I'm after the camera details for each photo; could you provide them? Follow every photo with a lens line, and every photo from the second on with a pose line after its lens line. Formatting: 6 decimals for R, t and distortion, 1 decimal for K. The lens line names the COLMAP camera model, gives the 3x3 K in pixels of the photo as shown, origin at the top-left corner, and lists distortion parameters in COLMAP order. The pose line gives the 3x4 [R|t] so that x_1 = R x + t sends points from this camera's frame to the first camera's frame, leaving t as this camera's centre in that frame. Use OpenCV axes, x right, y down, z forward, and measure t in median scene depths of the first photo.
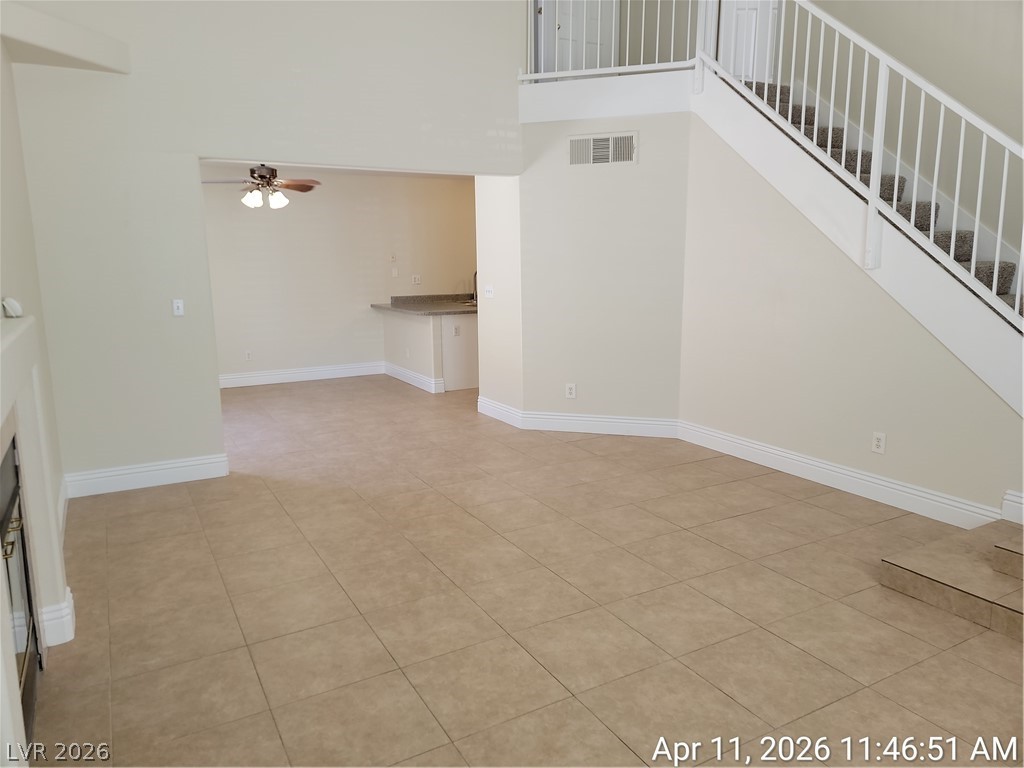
lens RADIAL K [[707.8, 0, 502.3], [0, 707.8, 377.0], [0, 0, 1]] dist [0.064363, -0.047295]
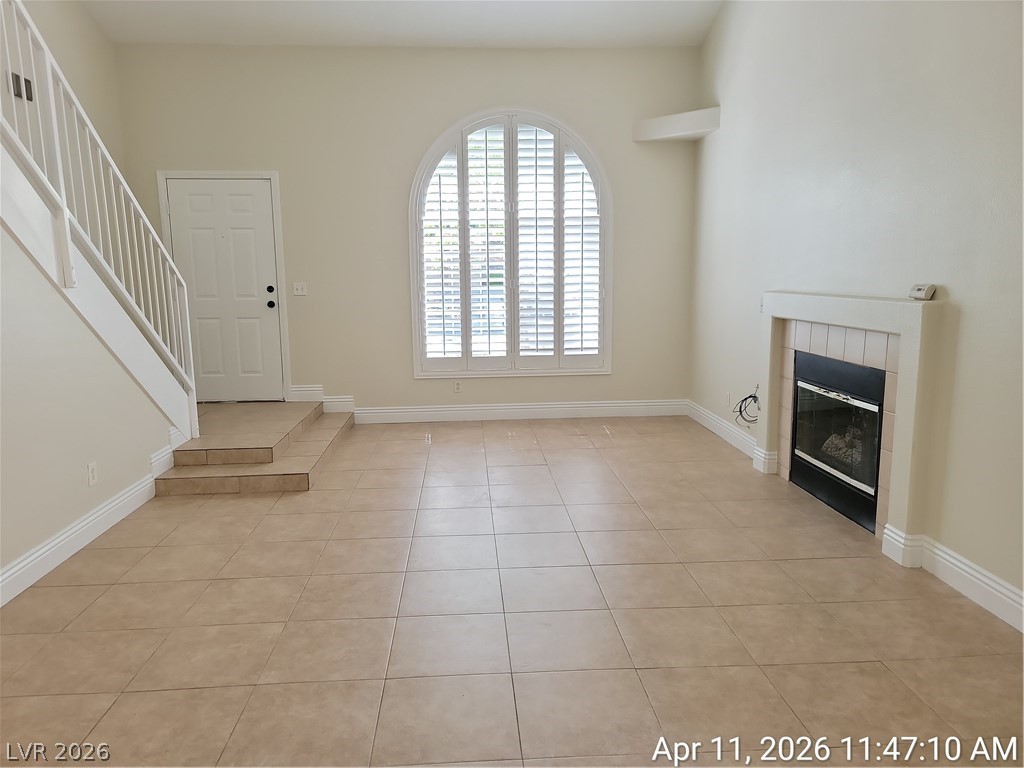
lens RADIAL K [[694.8, 0, 509.5], [0, 694.8, 394.3], [0, 0, 1]] dist [0.004604, 0.000129]
pose [[-0.903878, -0.051075, 0.424730, -0.404367], [0.095870, 0.943409, 0.317472, -0.283365], [-0.416909, 0.327675, -0.847830, 1.771651]]
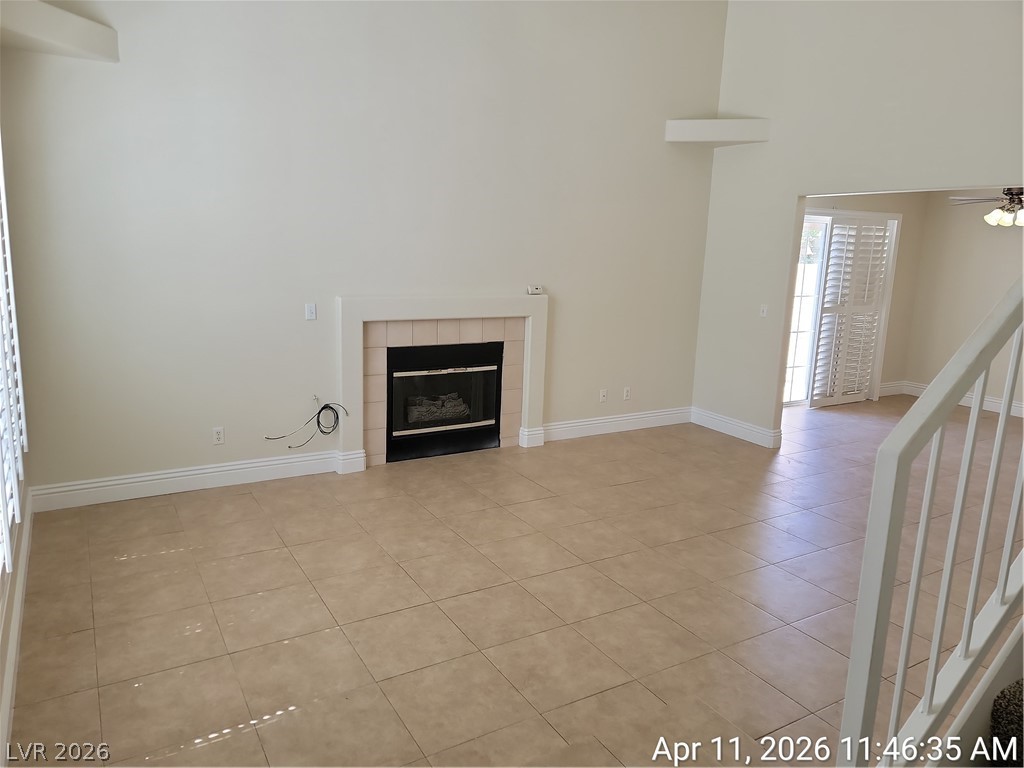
lens RADIAL K [[707.8, 0, 502.3], [0, 707.8, 377.0], [0, 0, 1]] dist [0.064363, -0.047295]
pose [[0.026955, 0.203517, -0.978700, 1.098155], [-0.203885, 0.959595, 0.193929, -0.176204], [0.978624, 0.194315, 0.067360, 0.597194]]
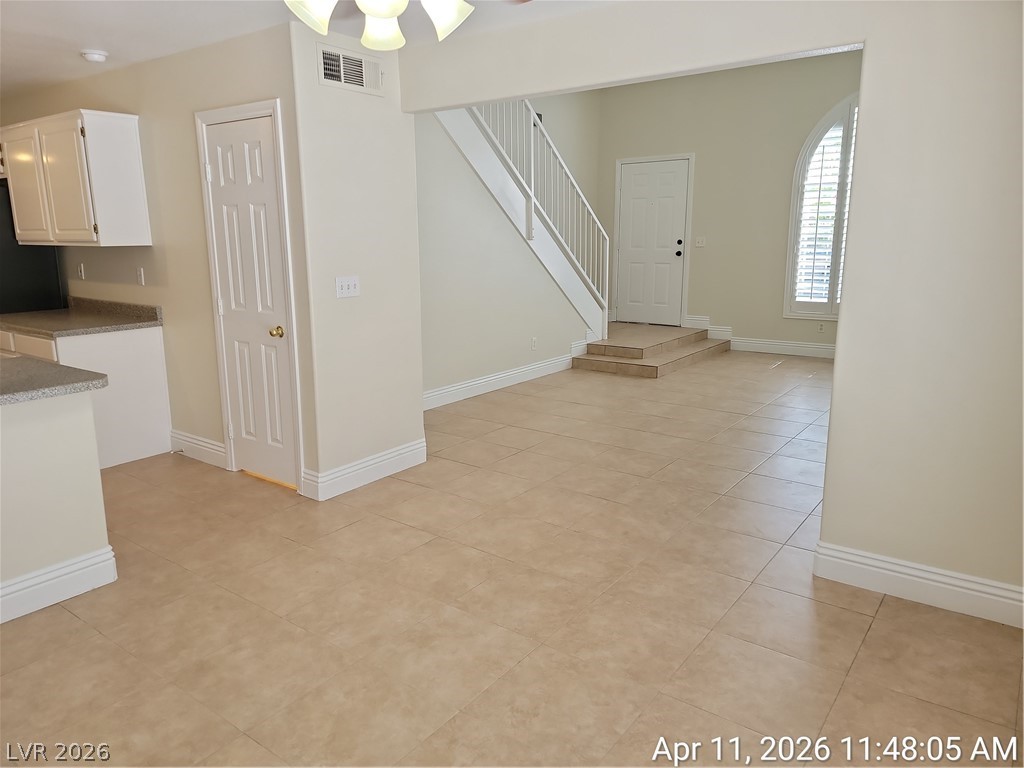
lens RADIAL K [[707.8, 0, 502.3], [0, 707.8, 377.0], [0, 0, 1]] dist [0.064363, -0.047295]
pose [[-0.401863, -0.165812, 0.900562, -1.115576], [0.172351, 0.952195, 0.252228, -0.312963], [-0.899334, 0.256575, -0.354074, 1.967999]]
